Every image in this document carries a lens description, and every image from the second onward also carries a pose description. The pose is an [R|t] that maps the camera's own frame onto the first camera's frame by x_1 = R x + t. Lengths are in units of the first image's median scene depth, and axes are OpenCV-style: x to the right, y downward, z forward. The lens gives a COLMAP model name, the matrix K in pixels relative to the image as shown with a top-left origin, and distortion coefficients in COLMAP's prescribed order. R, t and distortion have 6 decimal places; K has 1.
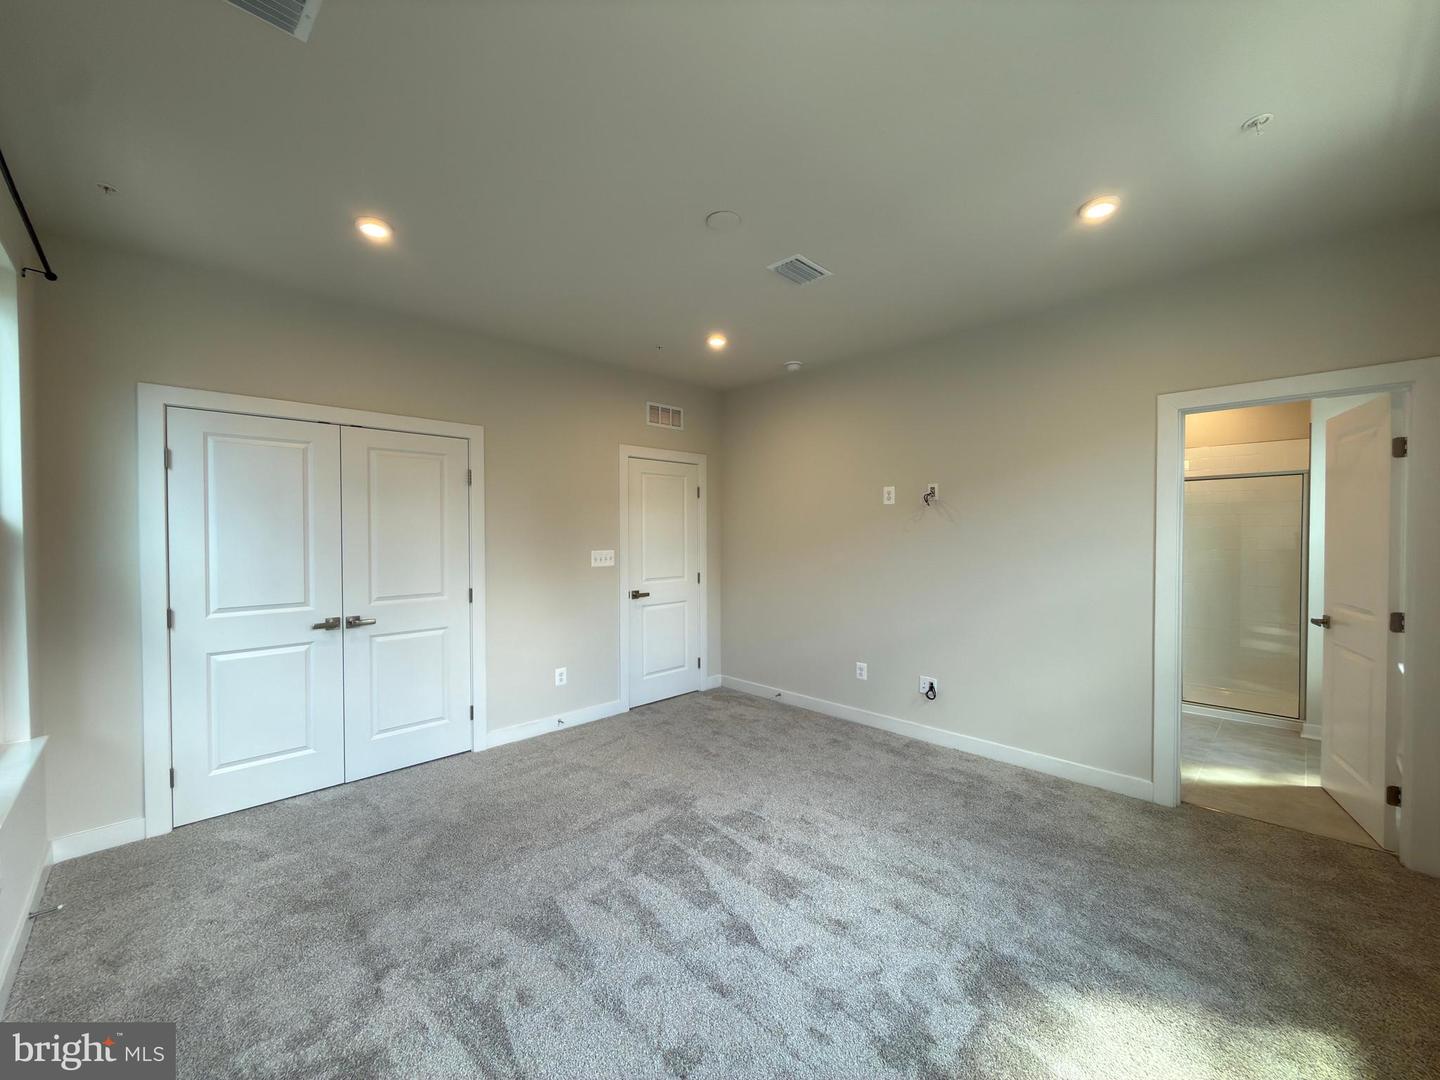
lens RADIAL K [[574.5, 0, 711.3], [0, 574.5, 547.1], [0, 0, 1]] dist [0.002043, 0.000318]
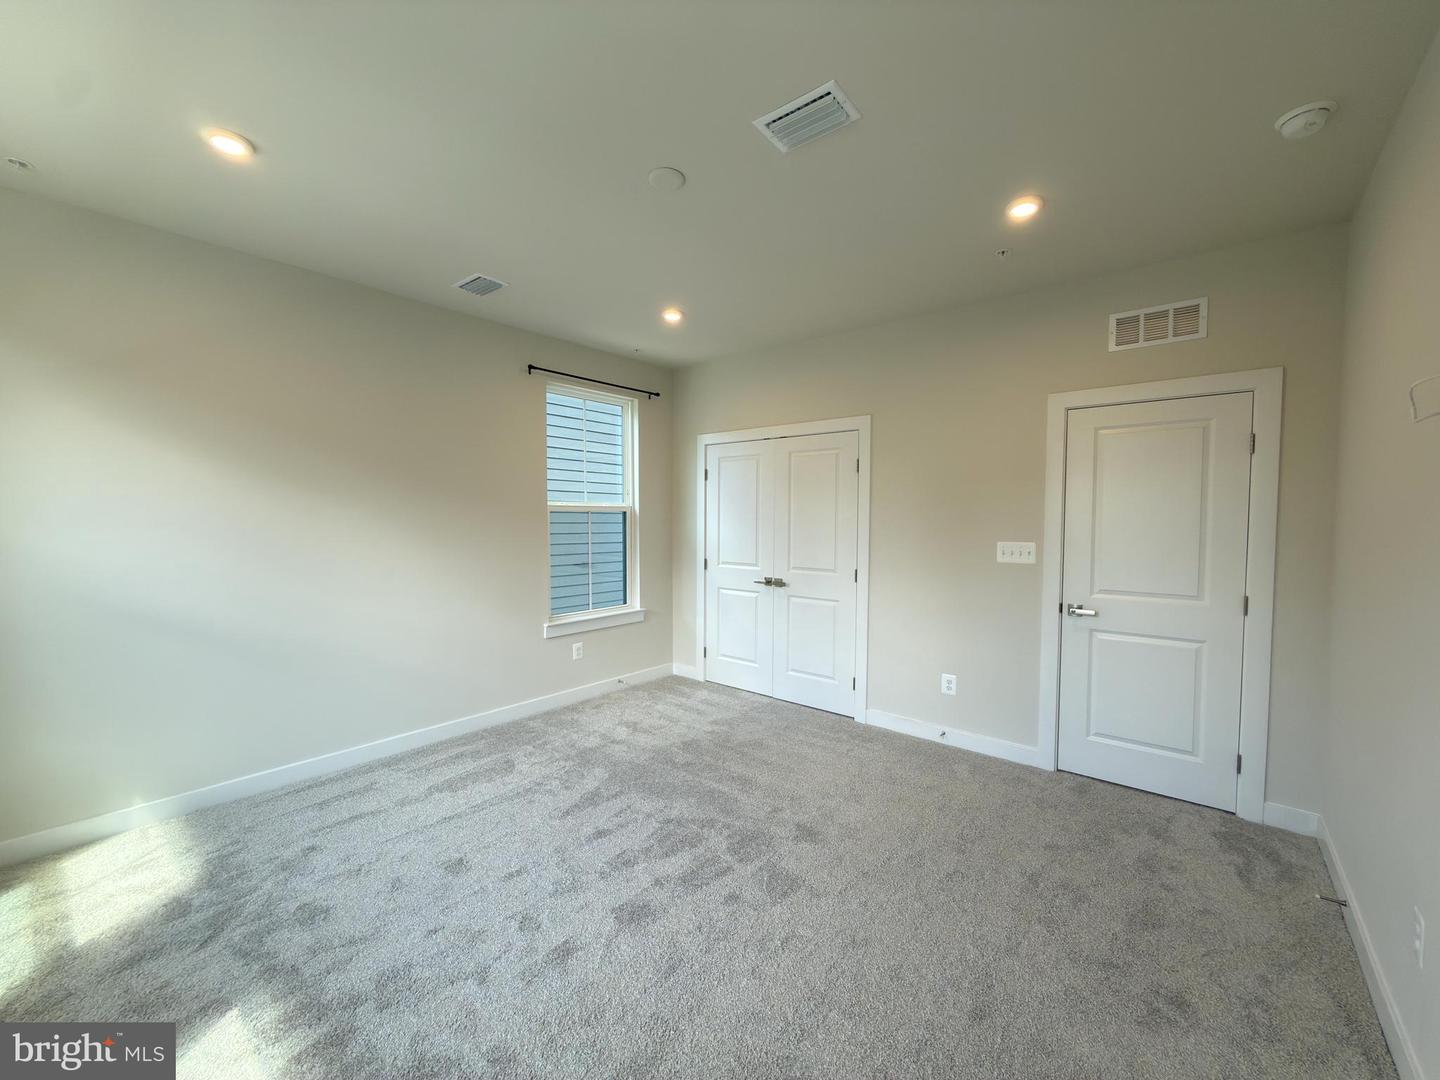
lens RADIAL K [[574.5, 0, 727.2], [0, 574.5, 532.0], [0, 0, 1]] dist [0.002043, 0.000318]
pose [[0.108201, 0.023951, -0.993840, 0.557371], [-0.035187, 0.999176, 0.020249, -0.009186], [0.993506, 0.032779, 0.108954, 0.569752]]
